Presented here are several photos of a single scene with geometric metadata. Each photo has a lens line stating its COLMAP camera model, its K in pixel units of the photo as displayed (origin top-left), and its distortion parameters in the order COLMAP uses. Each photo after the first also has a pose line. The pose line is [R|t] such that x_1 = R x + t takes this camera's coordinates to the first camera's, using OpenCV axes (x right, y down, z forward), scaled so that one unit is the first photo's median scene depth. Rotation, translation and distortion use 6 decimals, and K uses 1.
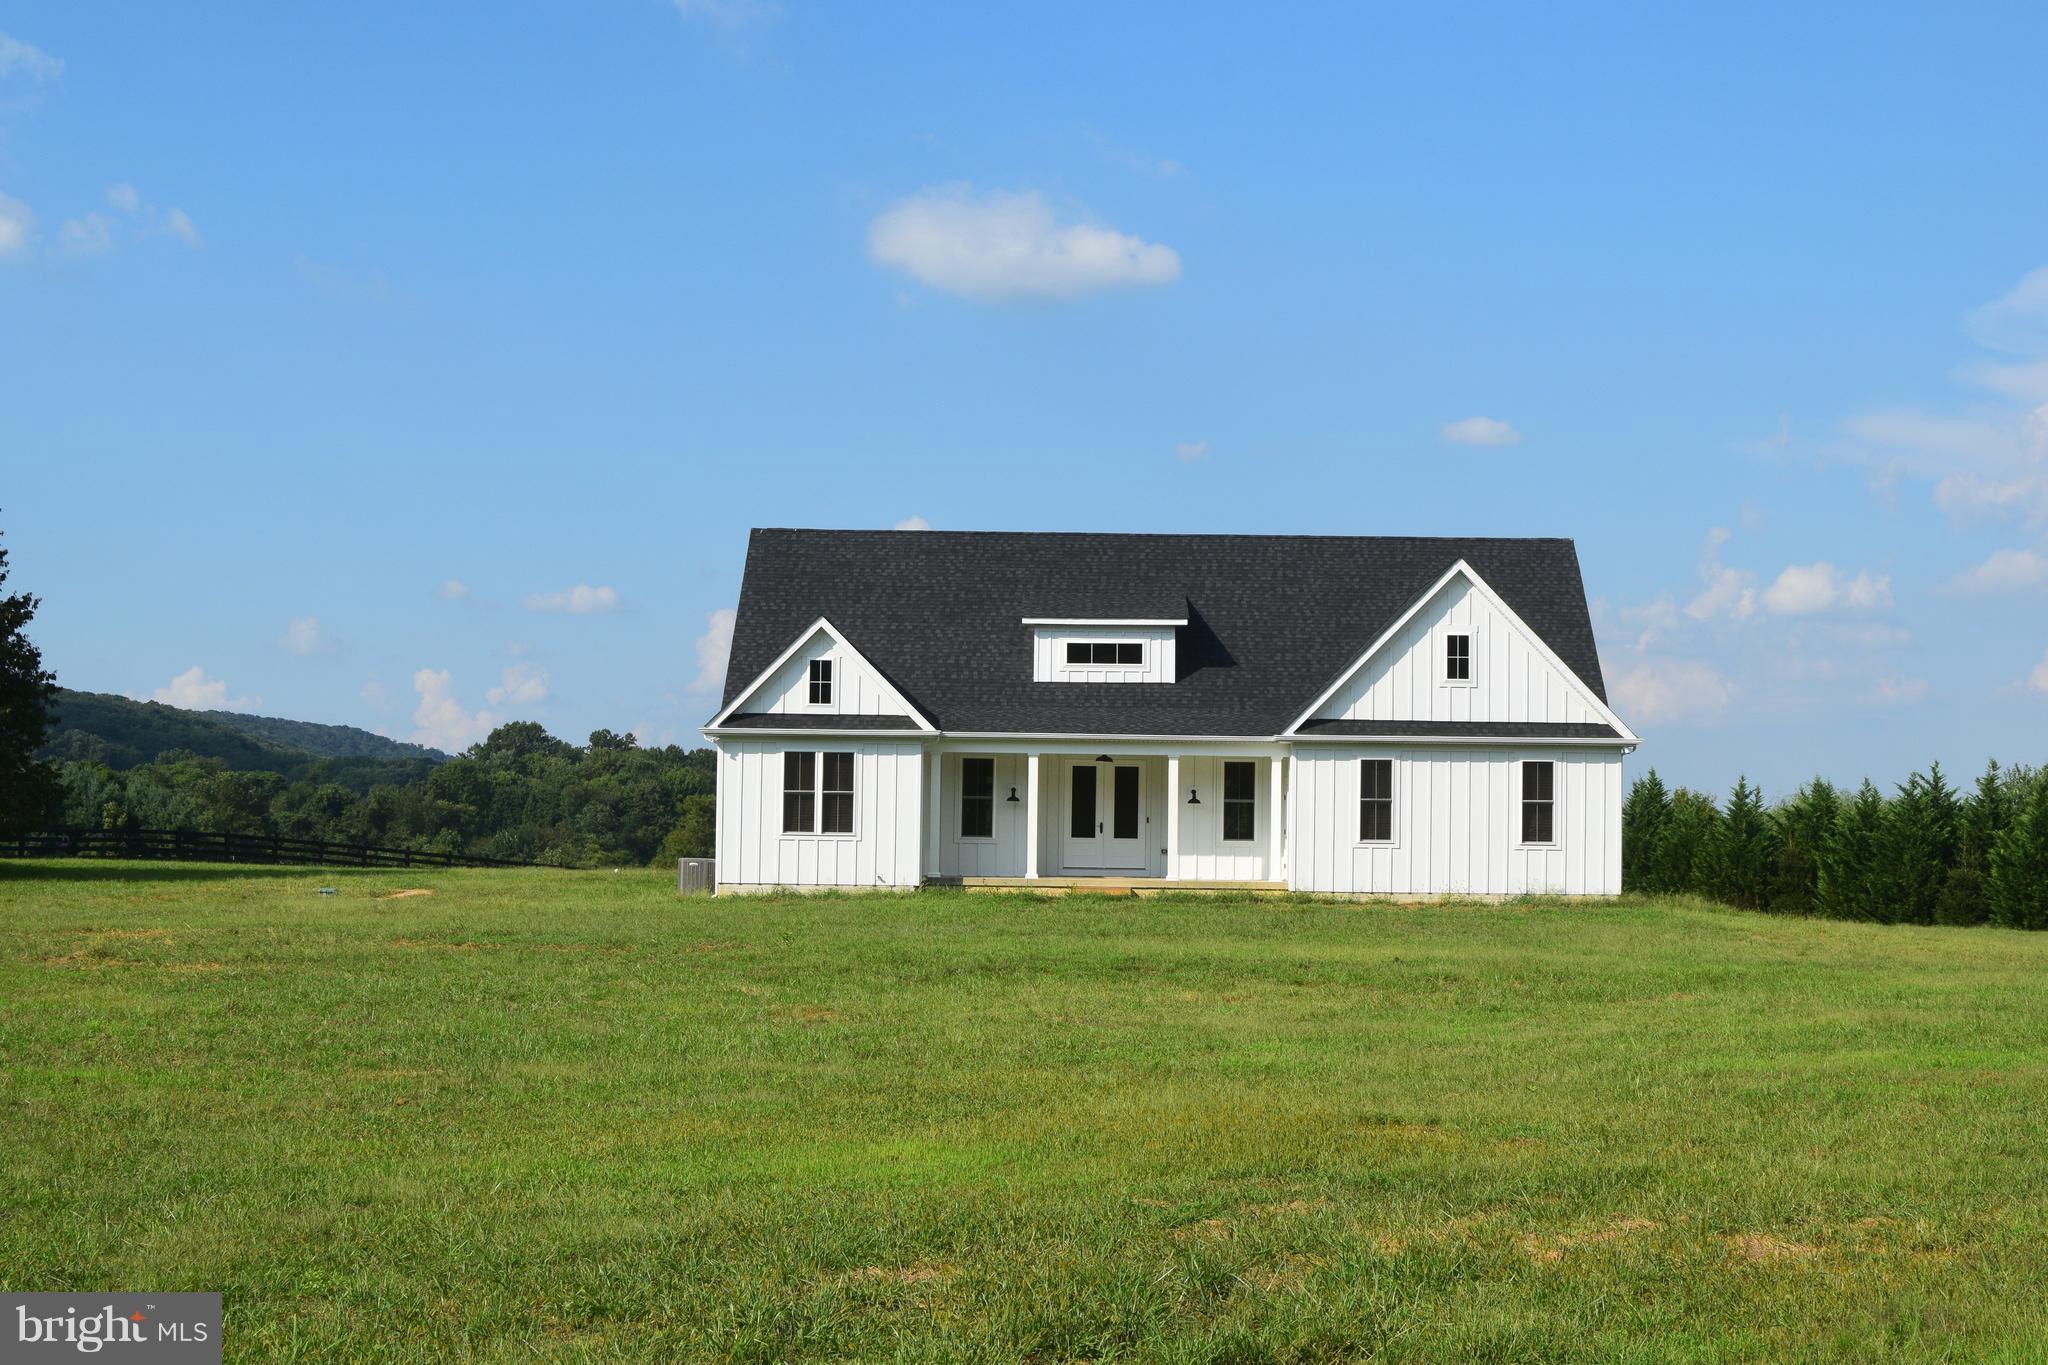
lens RADIAL K [[3143.7, 0, 1024.0], [0, 3143.7, 682.5], [0, 0, 1]] dist [-0.182869, 0.195881]
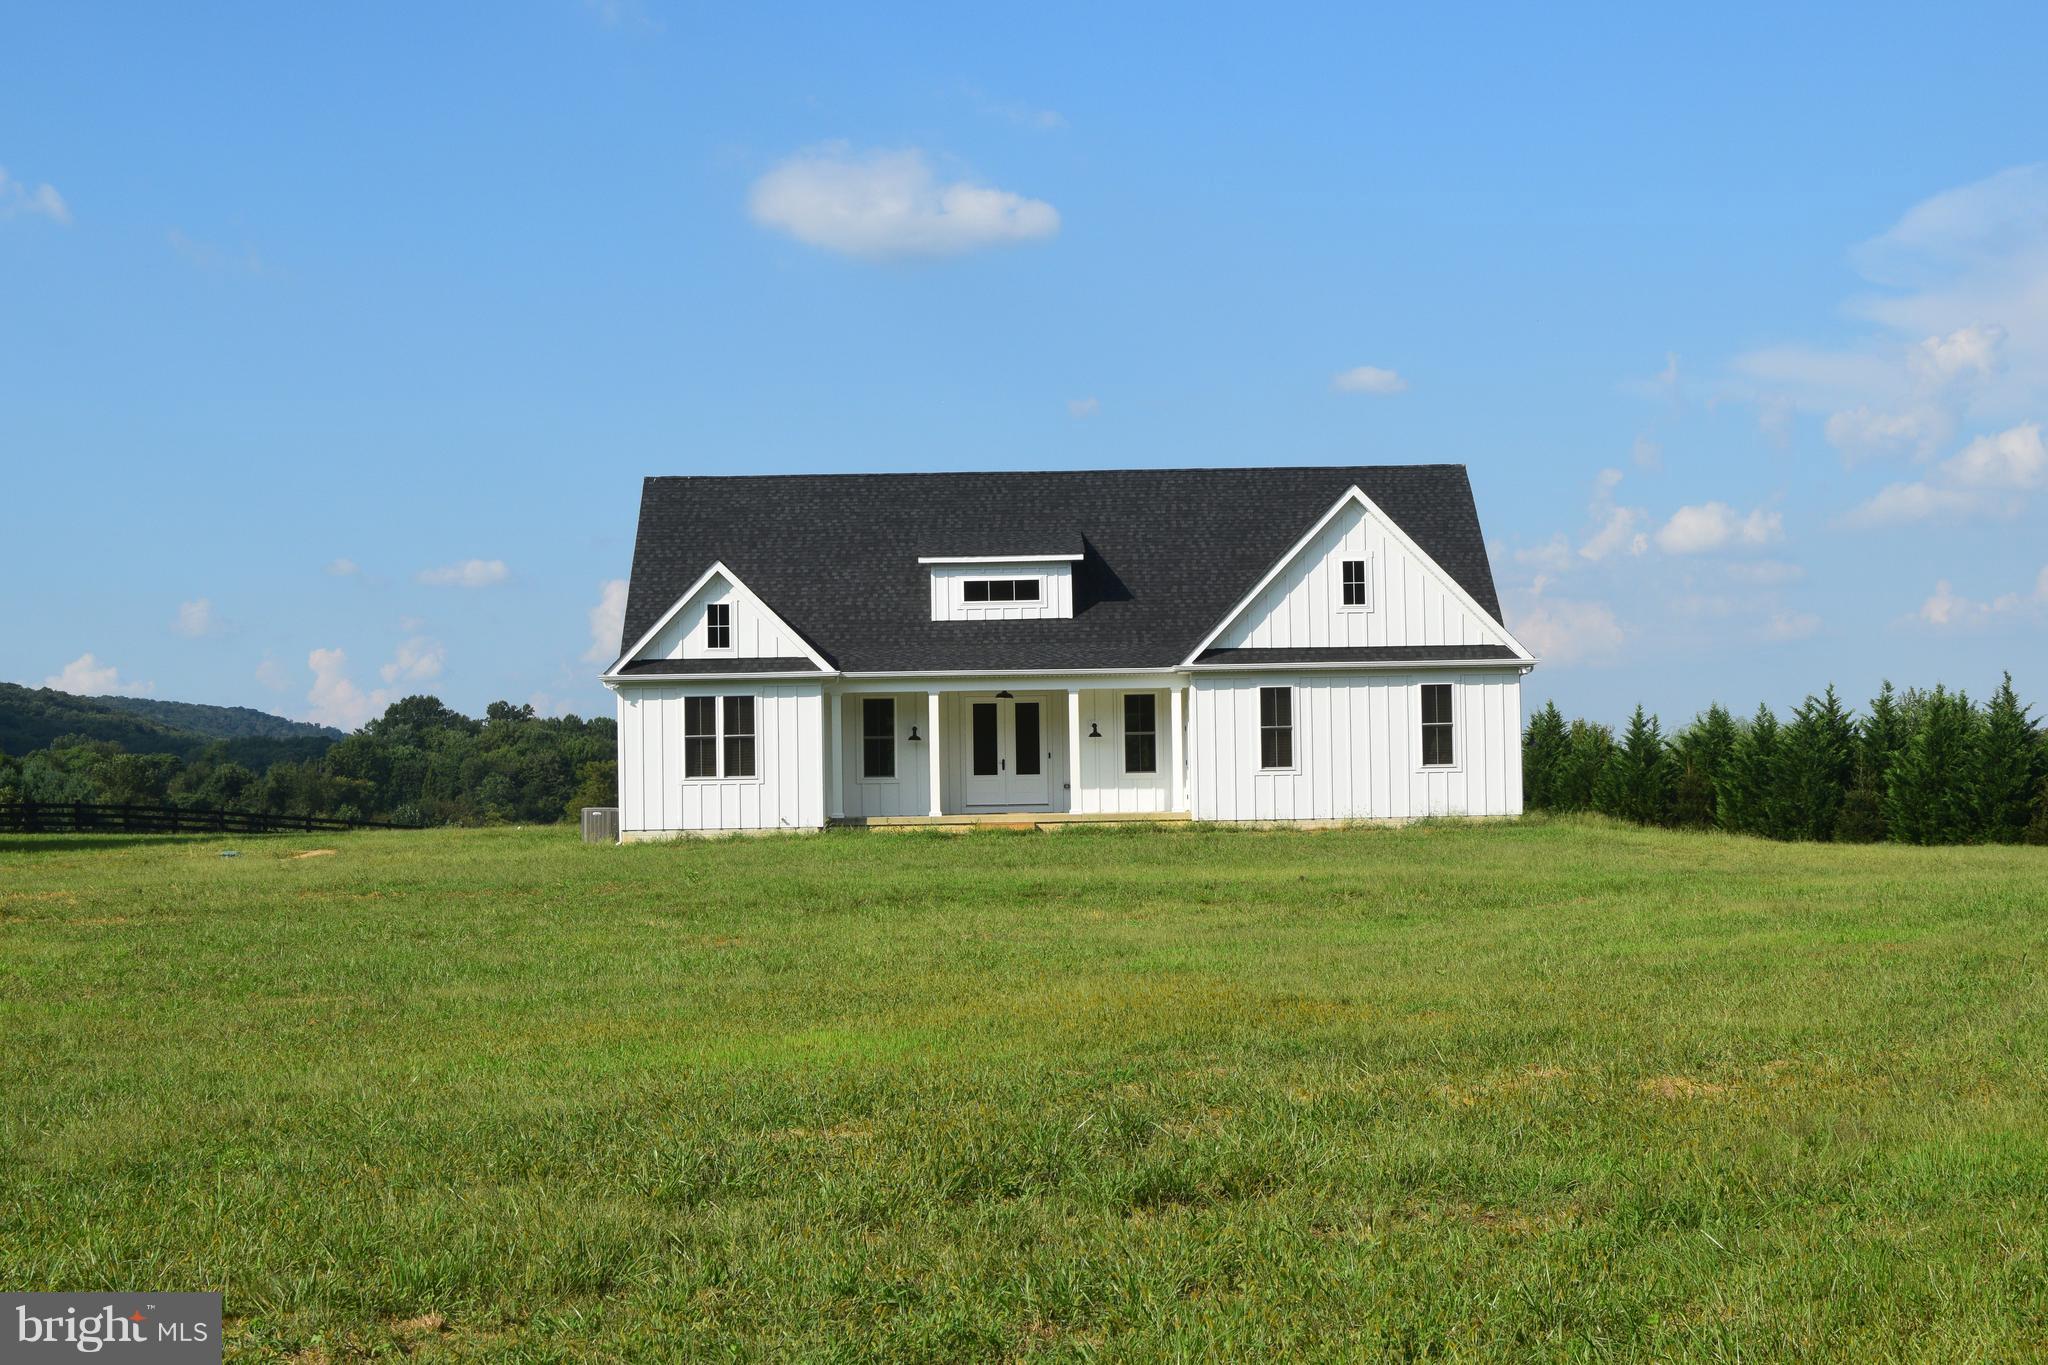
lens RADIAL K [[3143.7, 0, 1024.0], [0, 3143.7, 682.5], [0, 0, 1]] dist [-0.182869, 0.195881]
pose [[0.999033, -0.029589, 0.032509, -0.000648], [0.029169, 0.999486, 0.013316, 0.007224], [-0.032886, -0.012355, 0.999383, -0.001271]]
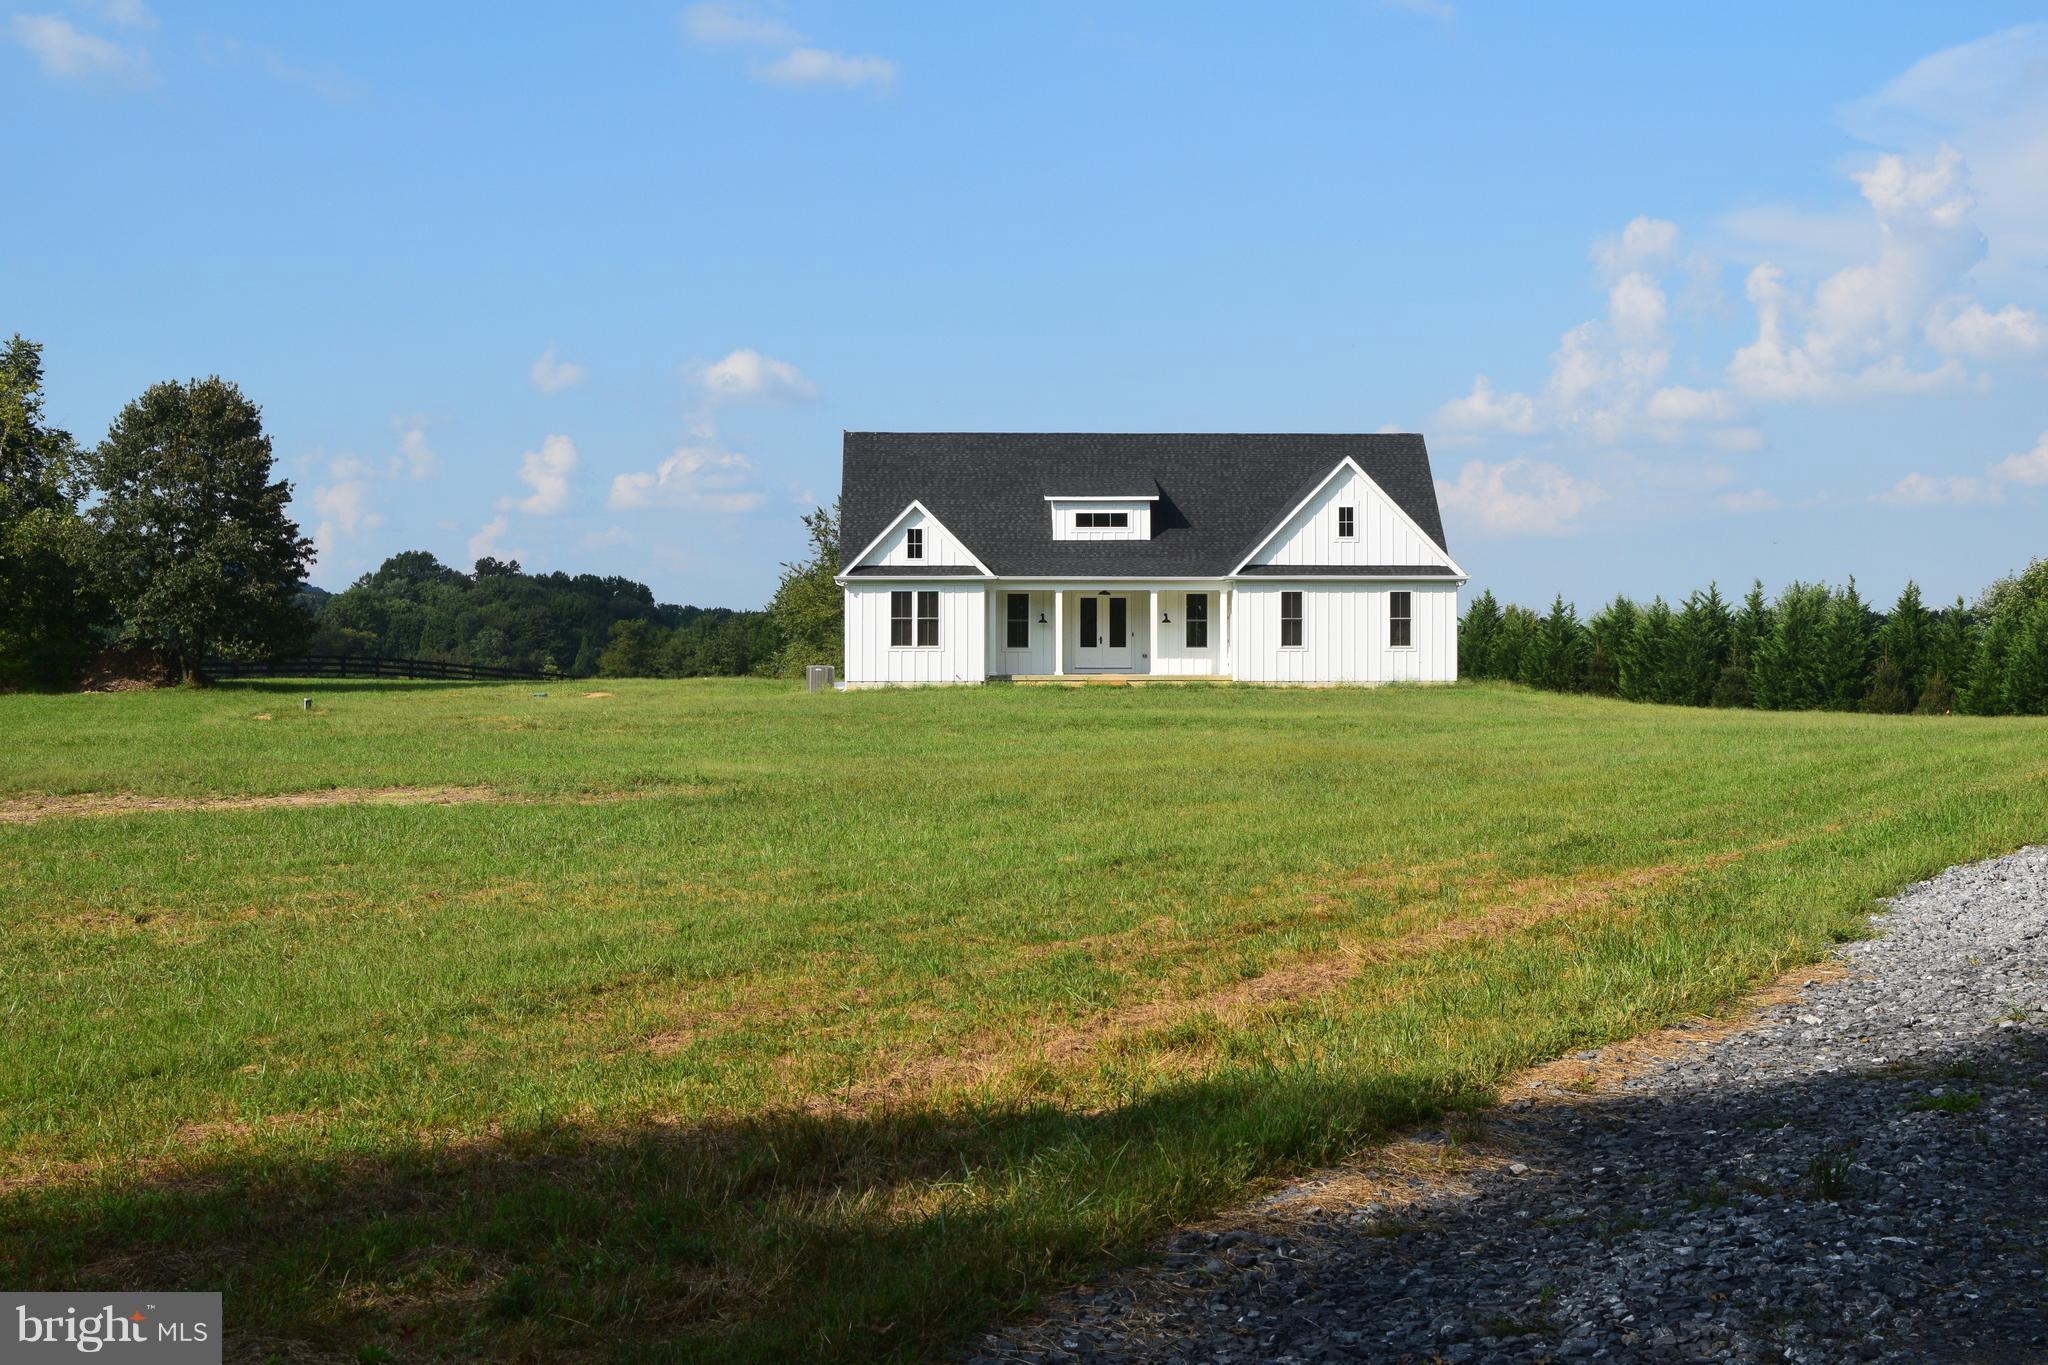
lens RADIAL K [[3143.7, 0, 1024.0], [0, 3143.7, 682.5], [0, 0, 1]] dist [-0.182869, 0.195881]
pose [[0.998773, -0.014648, 0.047316, -0.083484], [0.011884, 0.998235, 0.058187, -0.020066], [-0.048084, -0.057554, 0.997184, -0.468185]]
